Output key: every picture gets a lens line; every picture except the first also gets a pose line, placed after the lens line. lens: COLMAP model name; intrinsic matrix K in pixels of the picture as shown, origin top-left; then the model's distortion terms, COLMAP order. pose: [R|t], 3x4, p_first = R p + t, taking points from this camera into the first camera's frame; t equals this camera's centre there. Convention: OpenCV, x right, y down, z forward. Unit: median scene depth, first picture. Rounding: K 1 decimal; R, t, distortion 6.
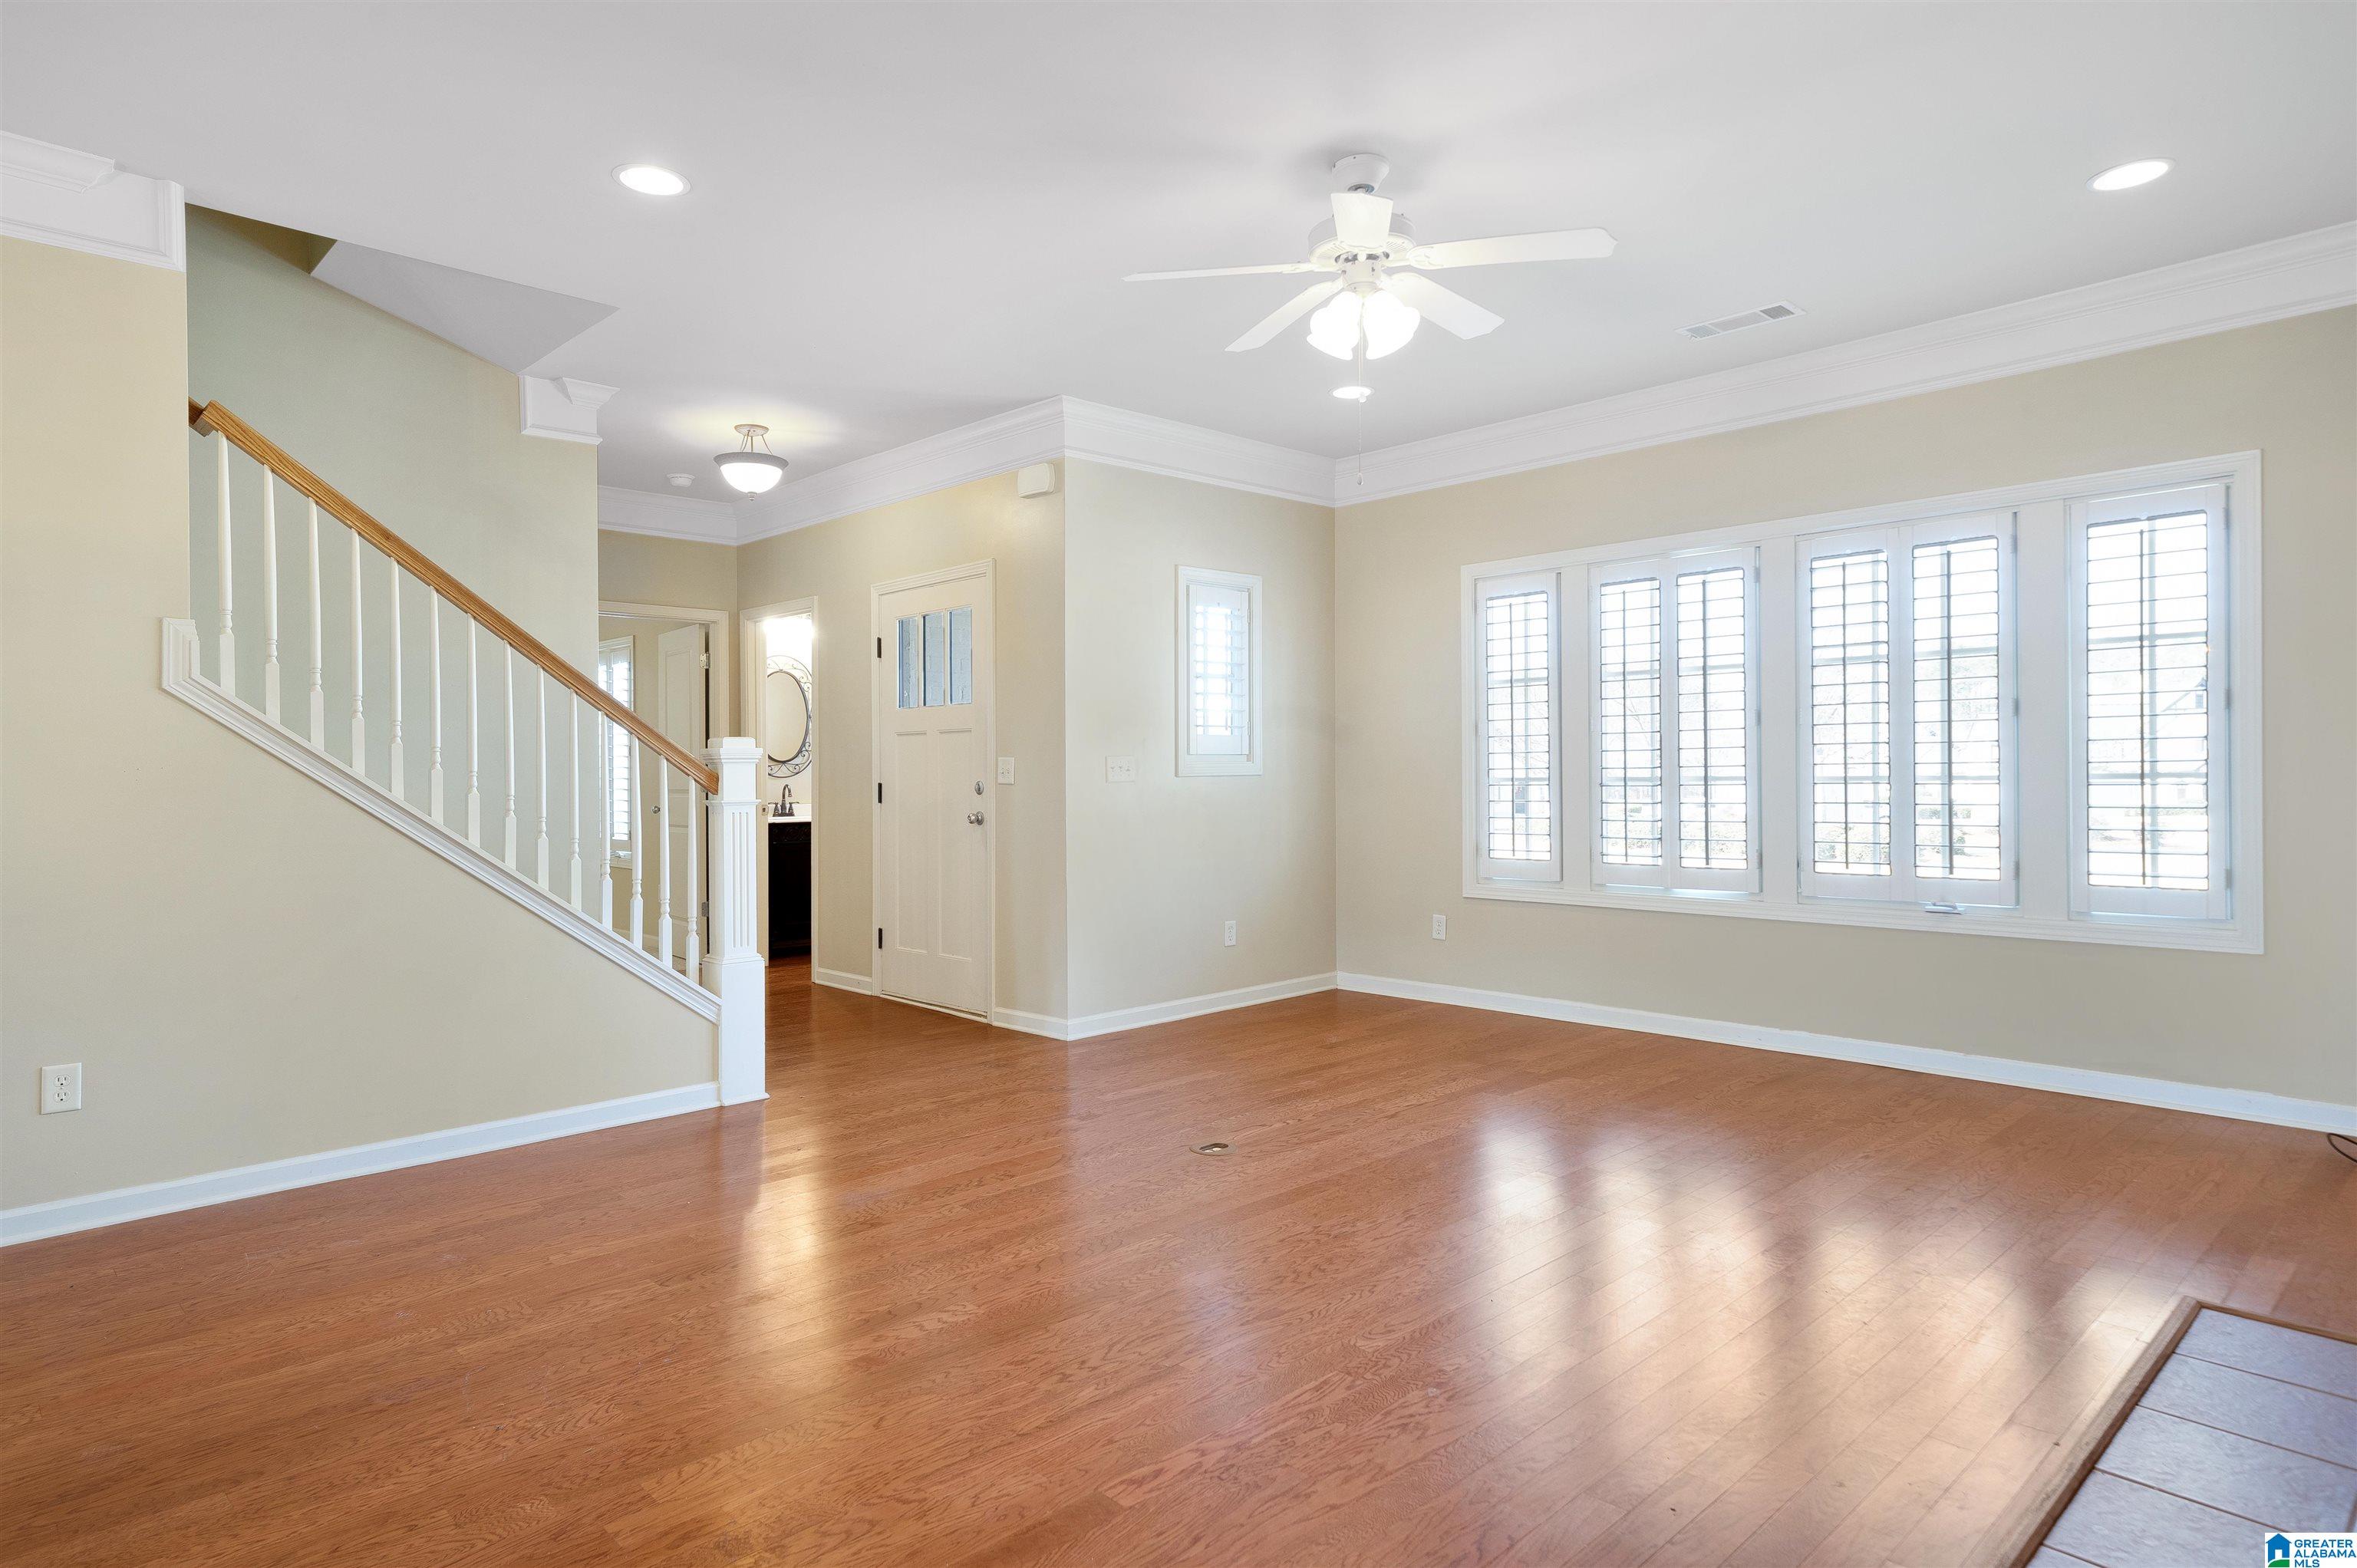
lens RADIAL K [[1324.8, 0, 1175.4], [0, 1324.8, 754.2], [0, 0, 1]] dist [0.028734, 0.001615]
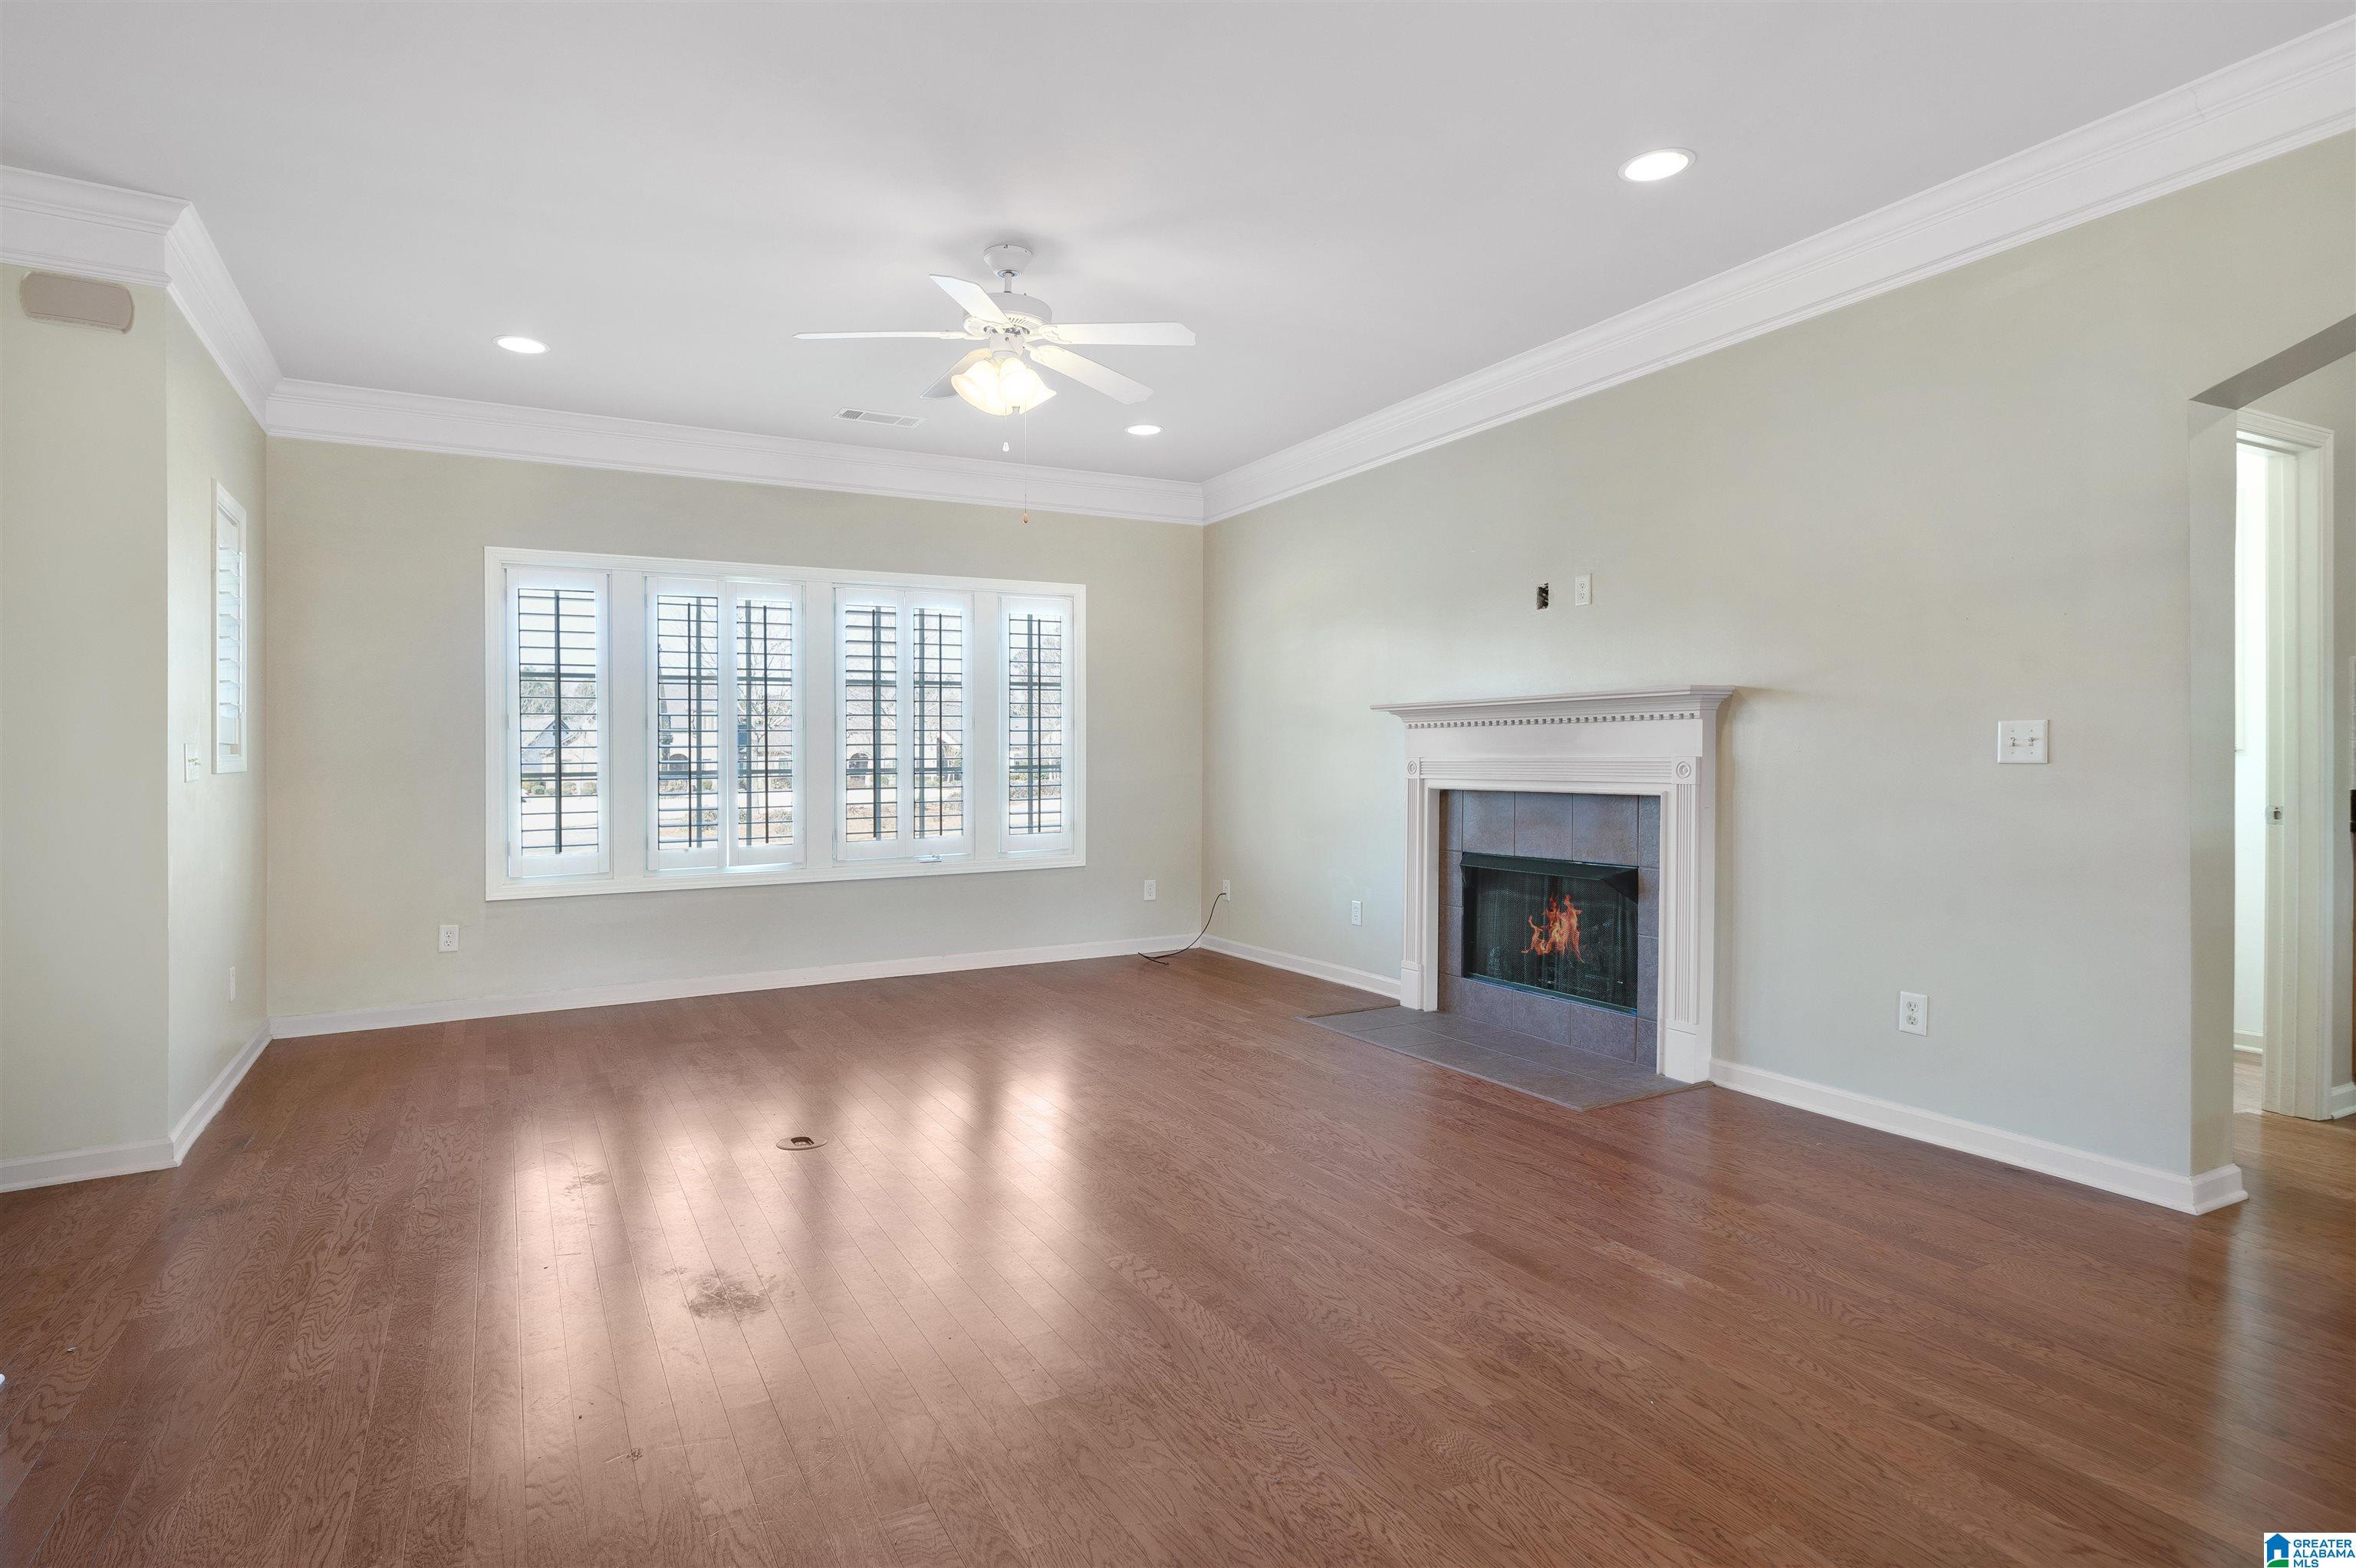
lens RADIAL K [[1219.8, 0, 1156.4], [0, 1219.8, 730.4], [0, 0, 1]] dist [-0.003203, 0.000269]
pose [[0.266391, 0.036723, 0.963165, -0.581975], [0.000365, 0.999270, -0.038201, 0.023711], [-0.963865, 0.010528, 0.266183, 0.389650]]
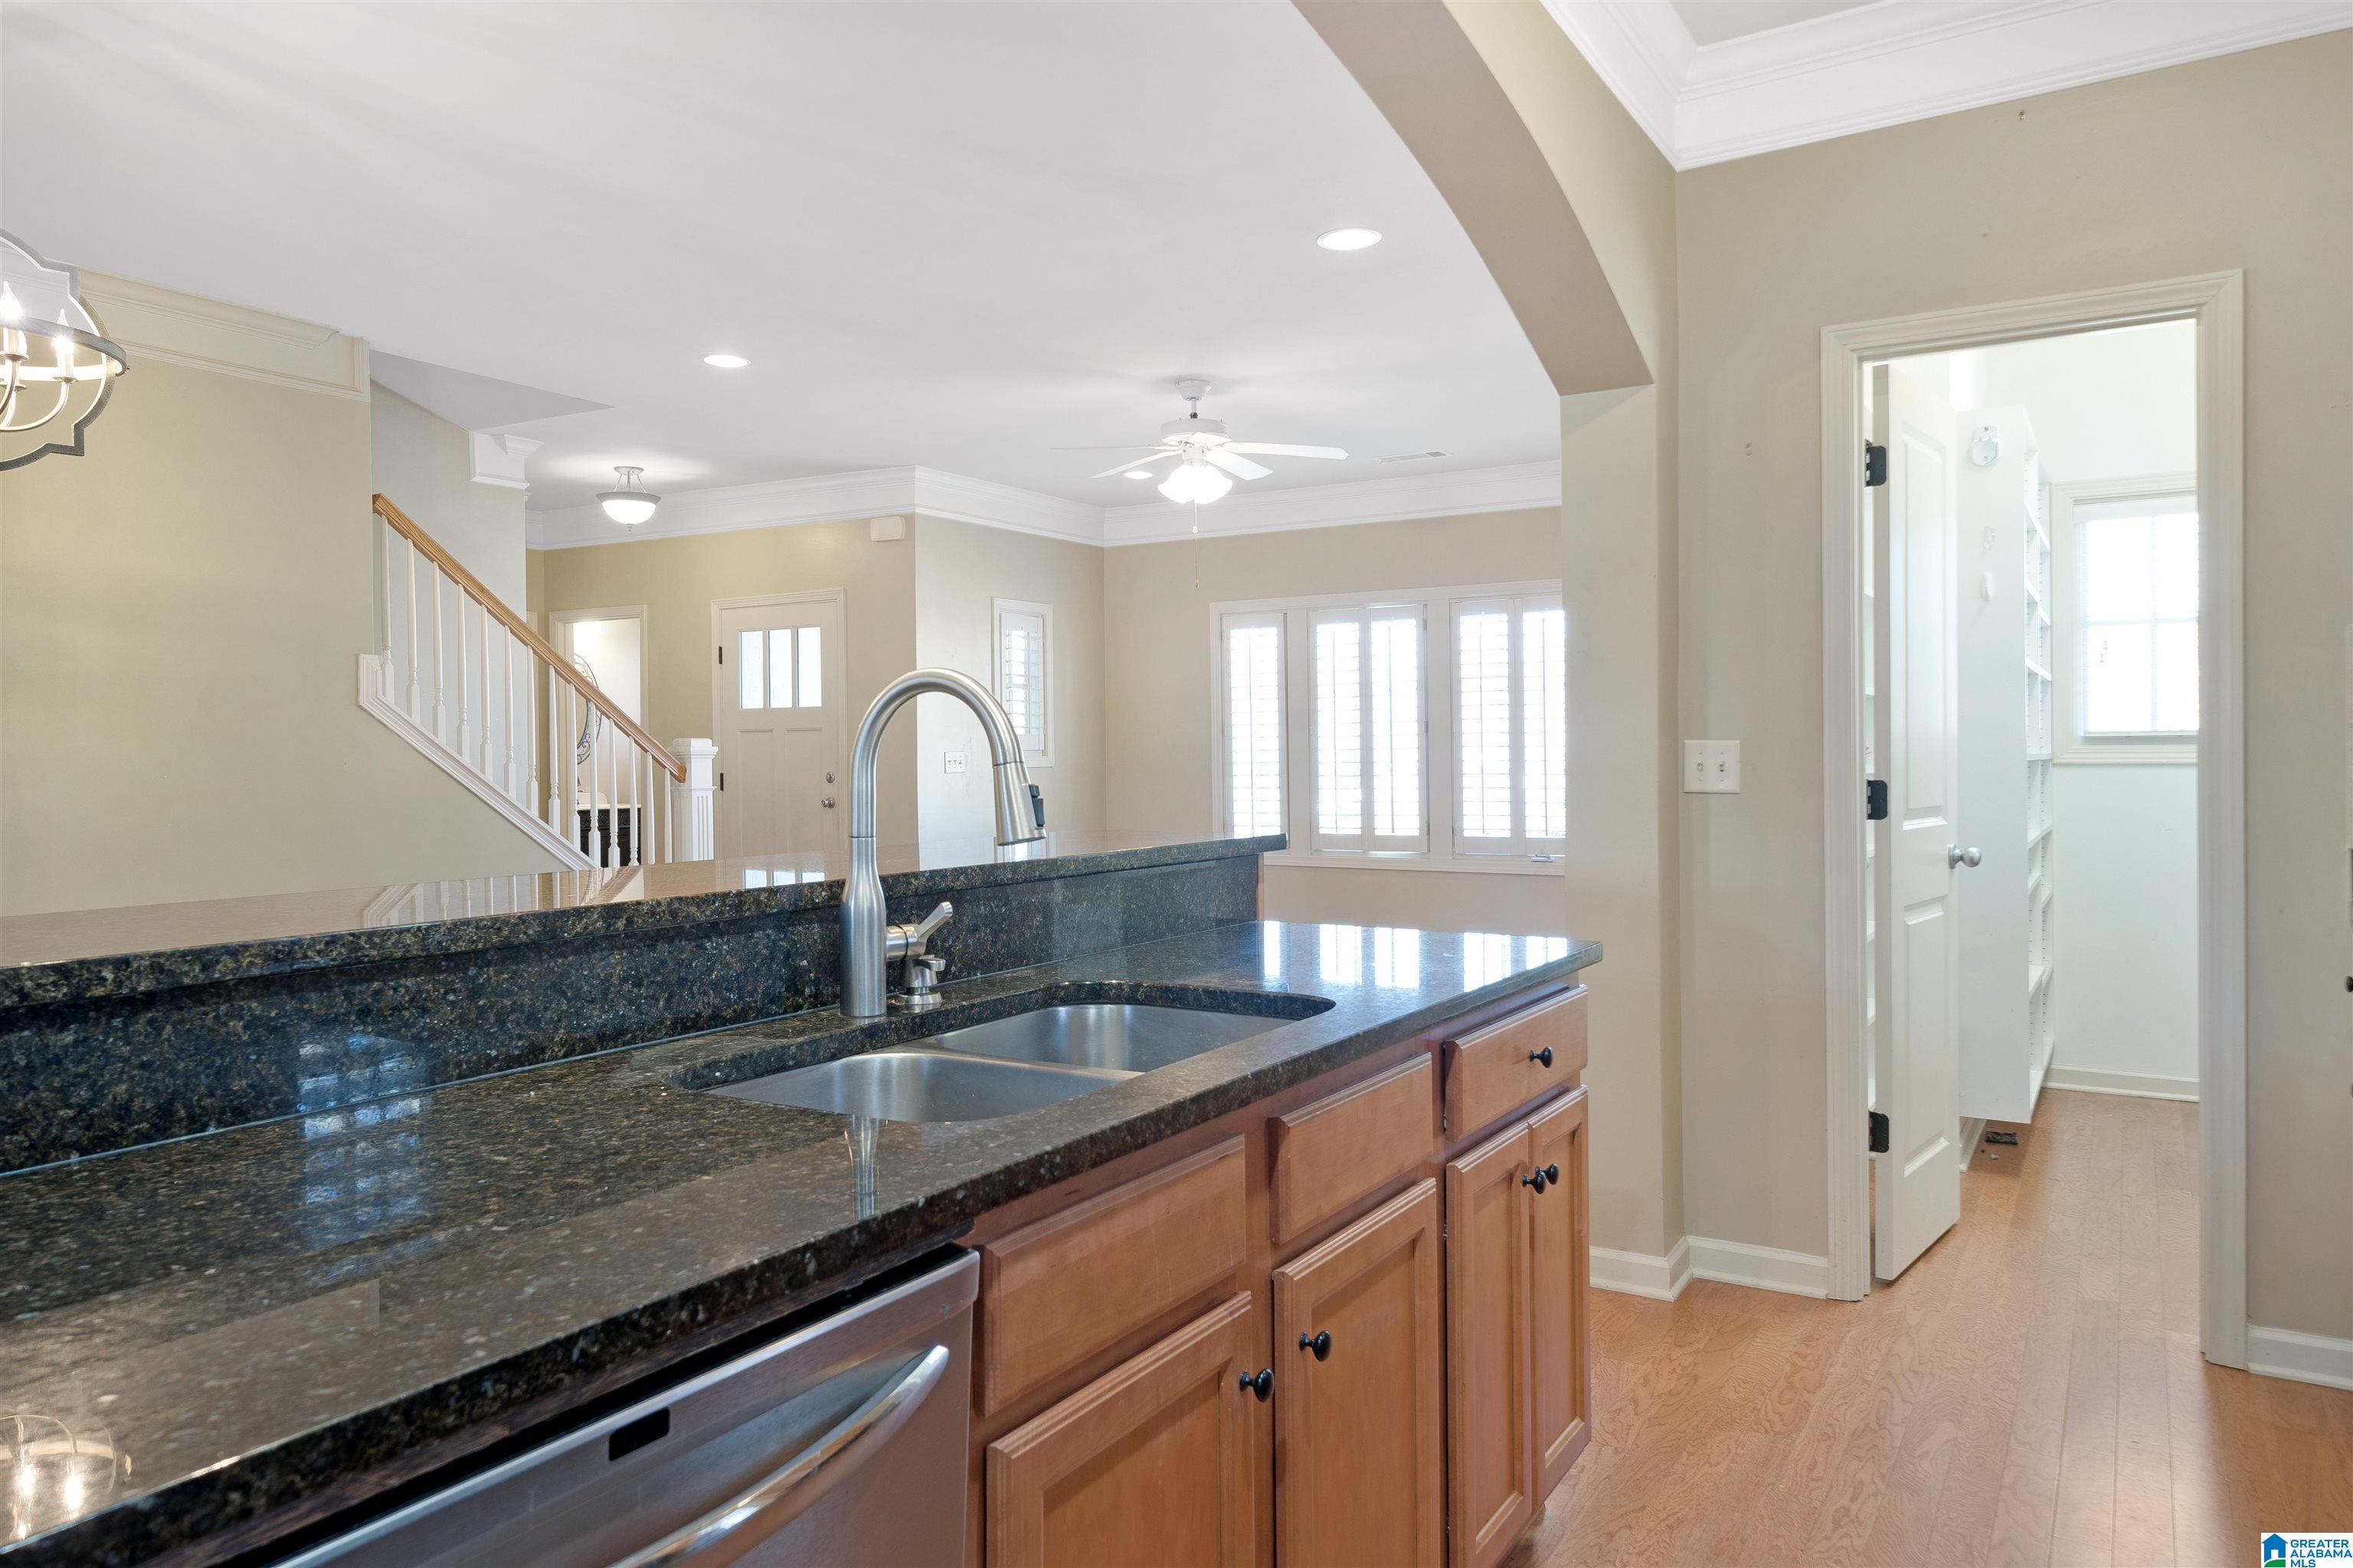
lens RADIAL K [[1579.6, 0, 1173.2], [0, 1579.6, 731.7], [0, 0, 1]] dist [0.059066, -0.000495]
pose [[0.968040, 0.007947, 0.250670, -0.236497], [-0.006716, 0.999961, -0.005766, -0.011548], [-0.250706, 0.003899, 0.968055, -0.542746]]
